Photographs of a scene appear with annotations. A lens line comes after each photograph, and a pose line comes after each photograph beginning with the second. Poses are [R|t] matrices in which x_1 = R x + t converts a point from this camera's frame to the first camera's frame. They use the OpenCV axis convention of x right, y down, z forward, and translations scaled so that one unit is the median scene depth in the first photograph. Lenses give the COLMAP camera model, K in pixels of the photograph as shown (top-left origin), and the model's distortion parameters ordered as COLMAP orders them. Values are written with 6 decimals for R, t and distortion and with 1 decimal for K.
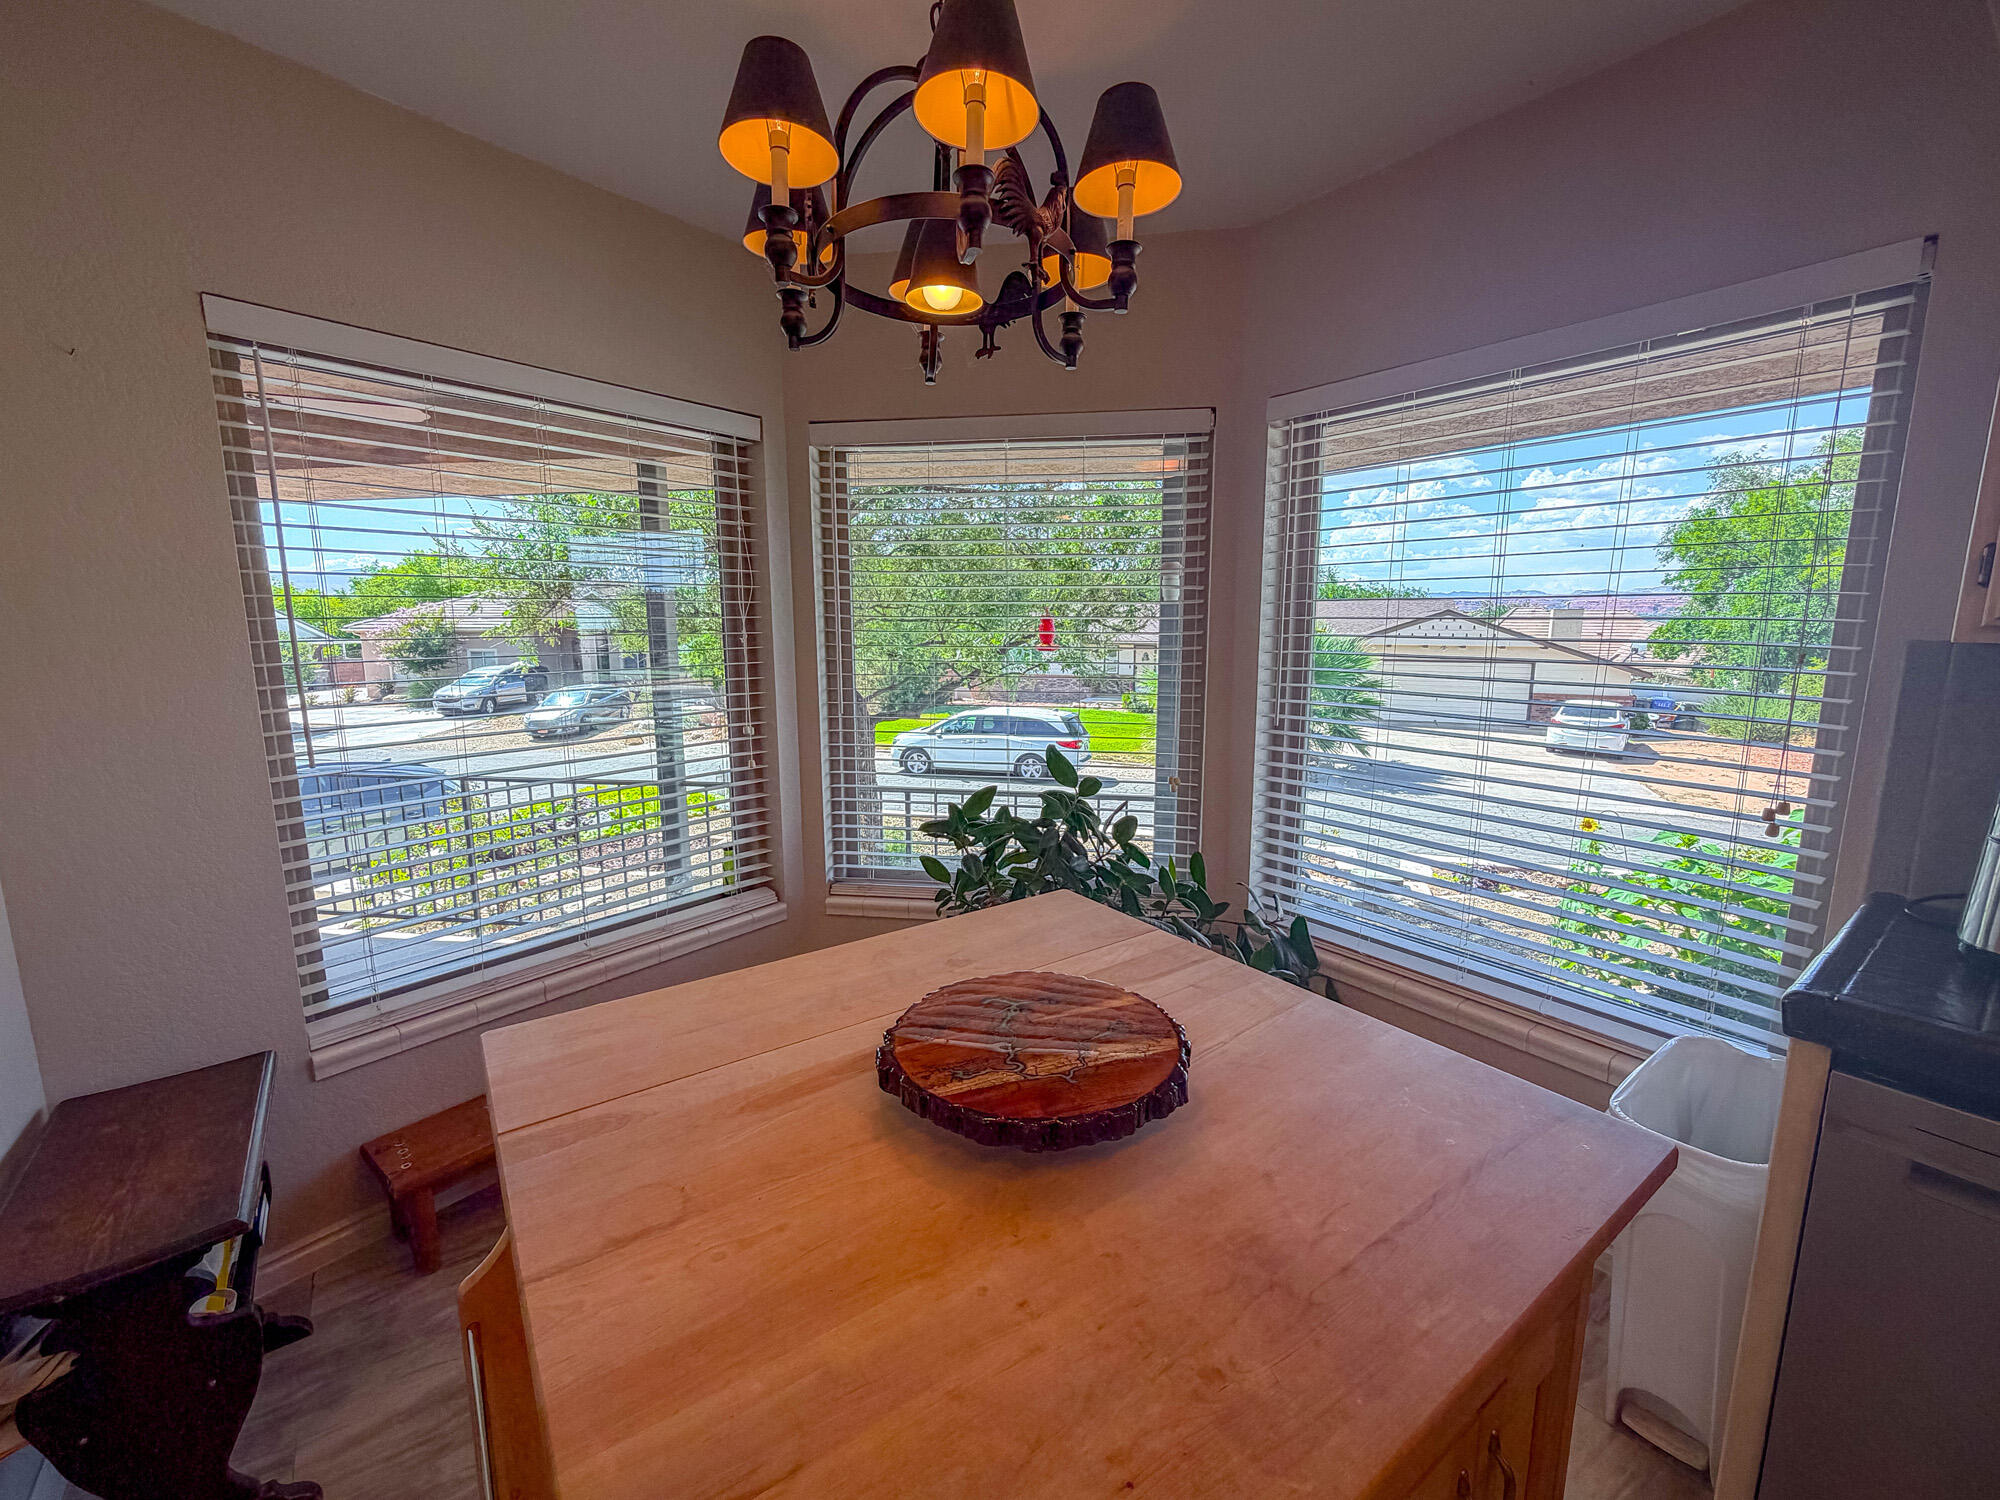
lens RADIAL K [[803.8, 0, 1016.1], [0, 803.8, 751.4], [0, 0, 1]] dist [-0.000212, -0.000180]
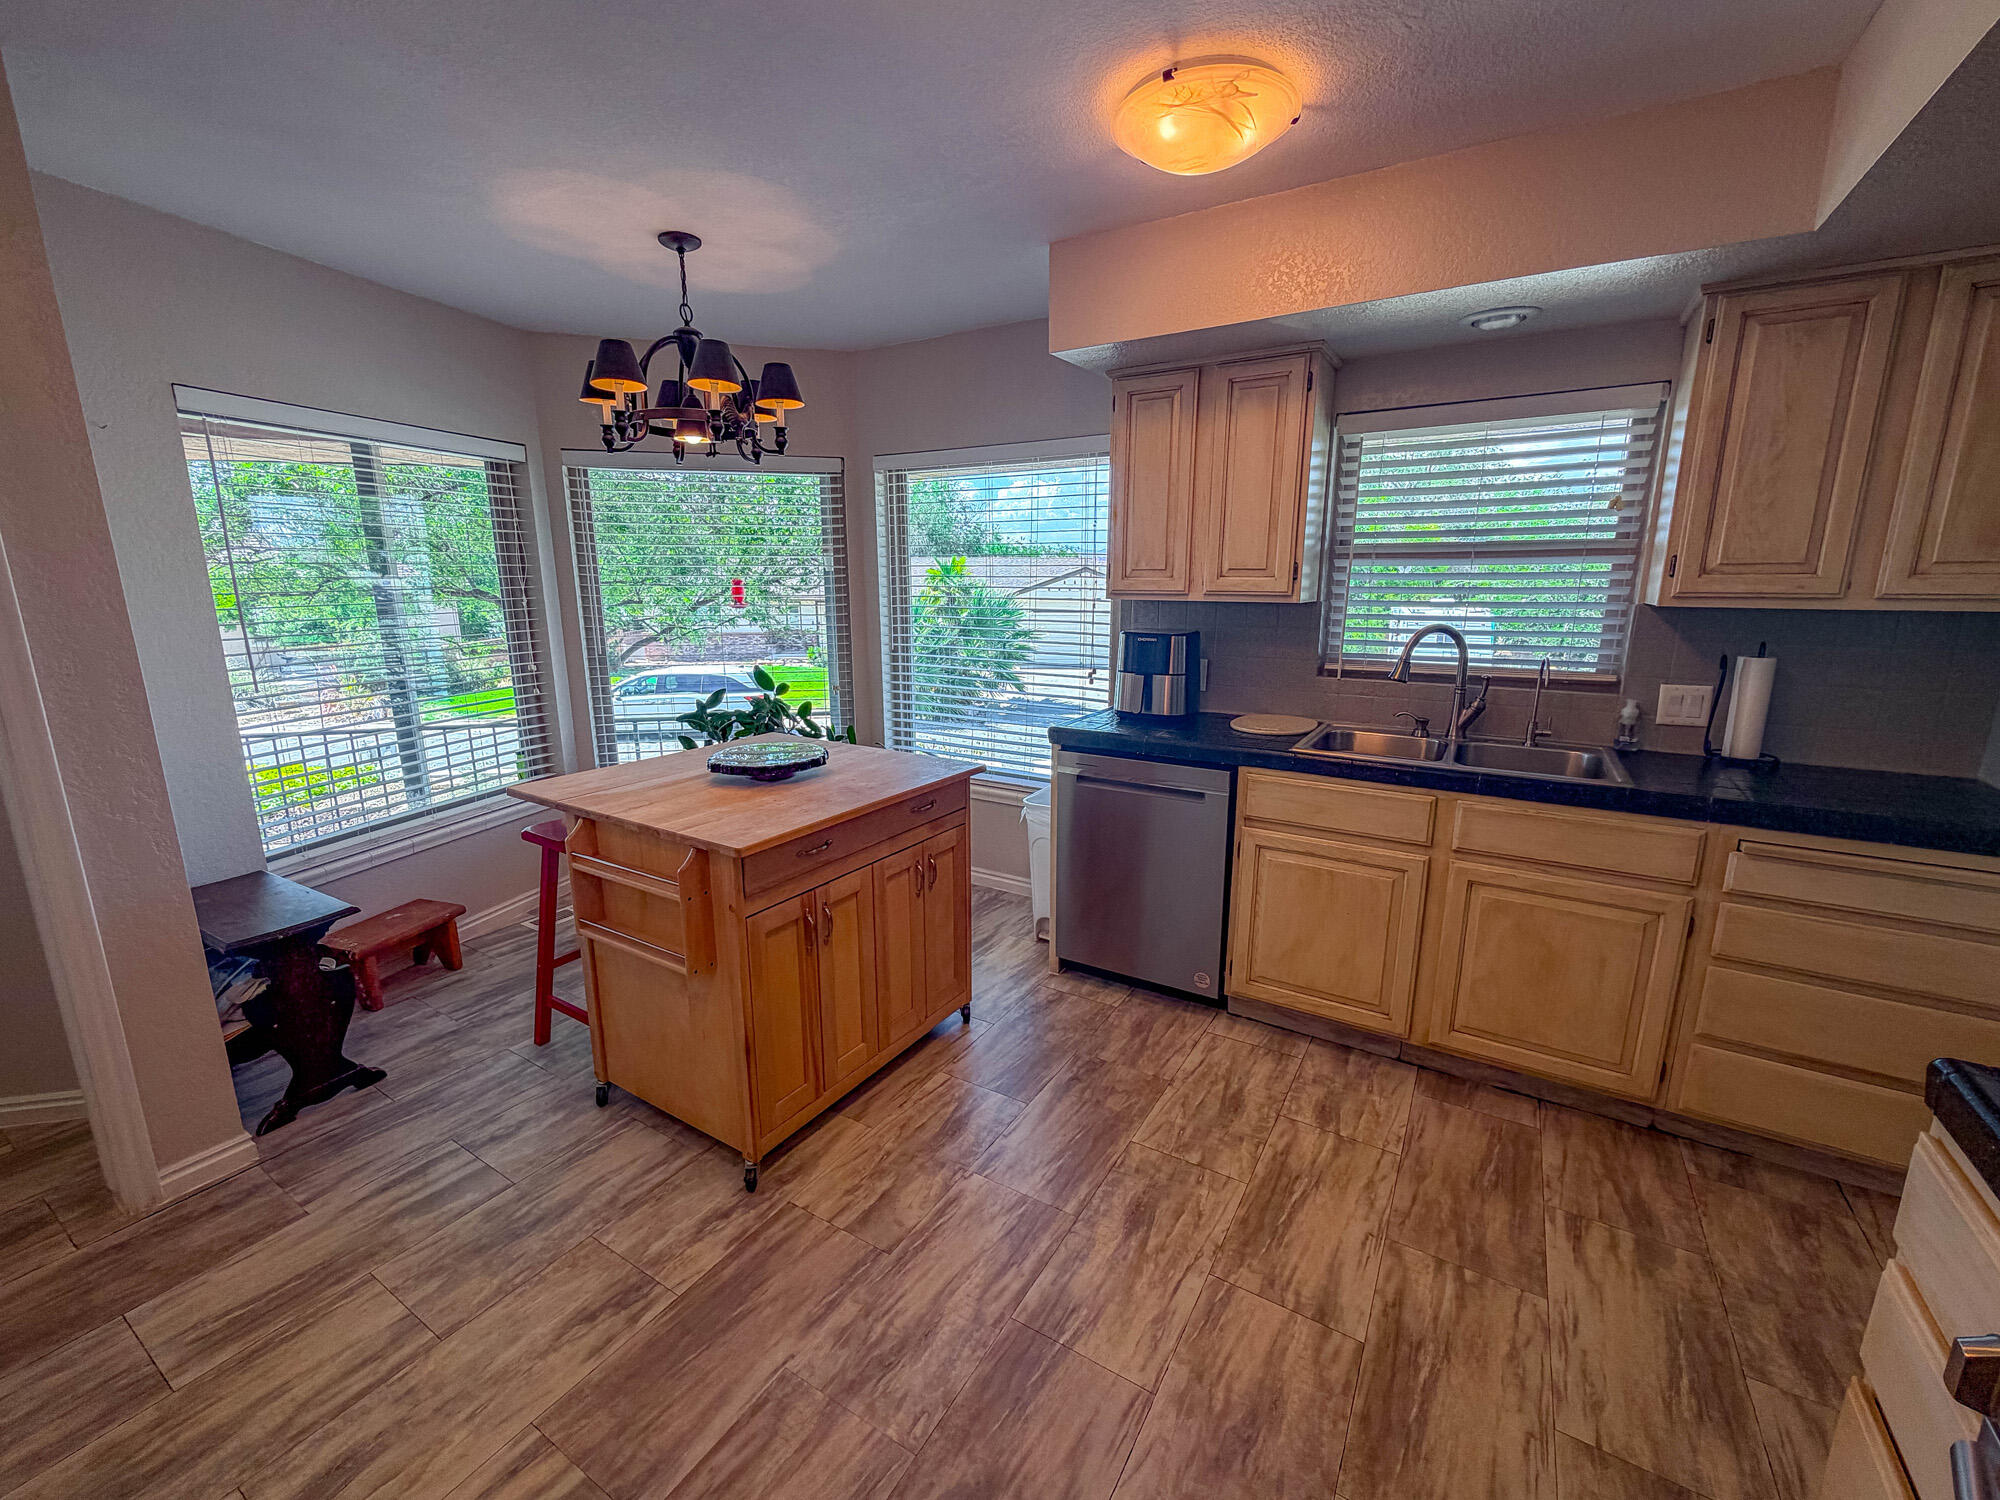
lens RADIAL K [[803.8, 0, 1002.3], [0, 803.8, 751.2], [0, 0, 1]] dist [-0.000212, -0.000180]
pose [[0.933028, -0.078430, 0.351153, -0.065250], [0.059310, 0.996128, 0.064896, 0.074839], [-0.354883, -0.039723, 0.934066, -0.599186]]
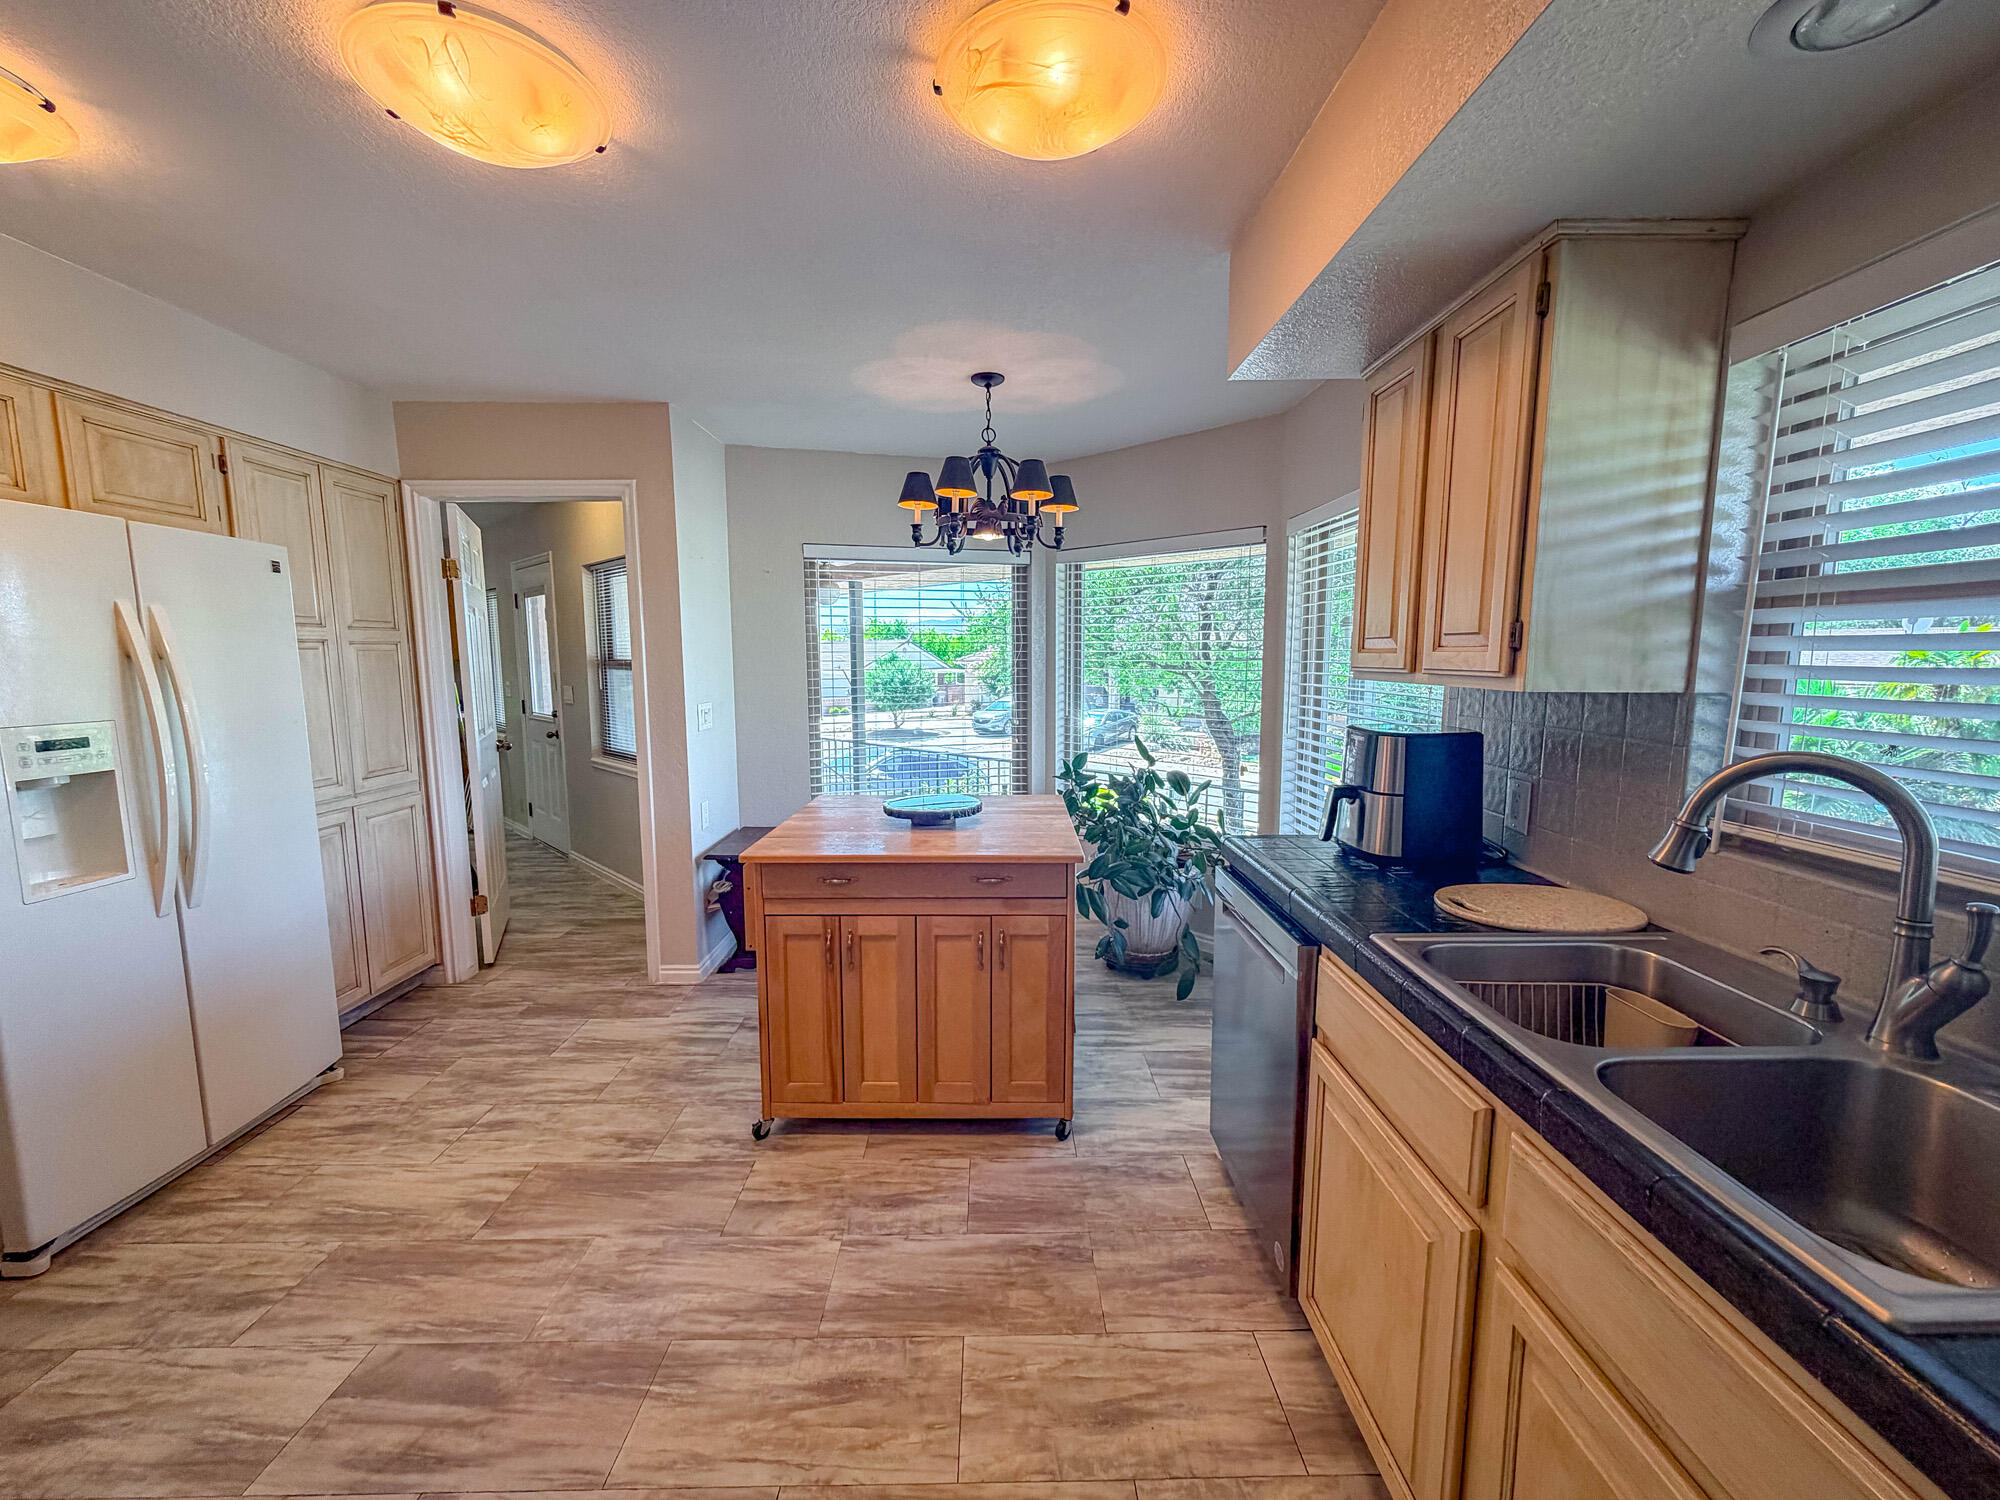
lens RADIAL K [[803.8, 0, 1021.6], [0, 803.8, 749.9], [0, 0, 1]] dist [-0.000212, -0.000180]
pose [[0.809971, 0.066323, -0.582707, 0.696623], [-0.091047, 0.995759, -0.013220, 0.057081], [0.579359, 0.063761, 0.812575, -0.435689]]
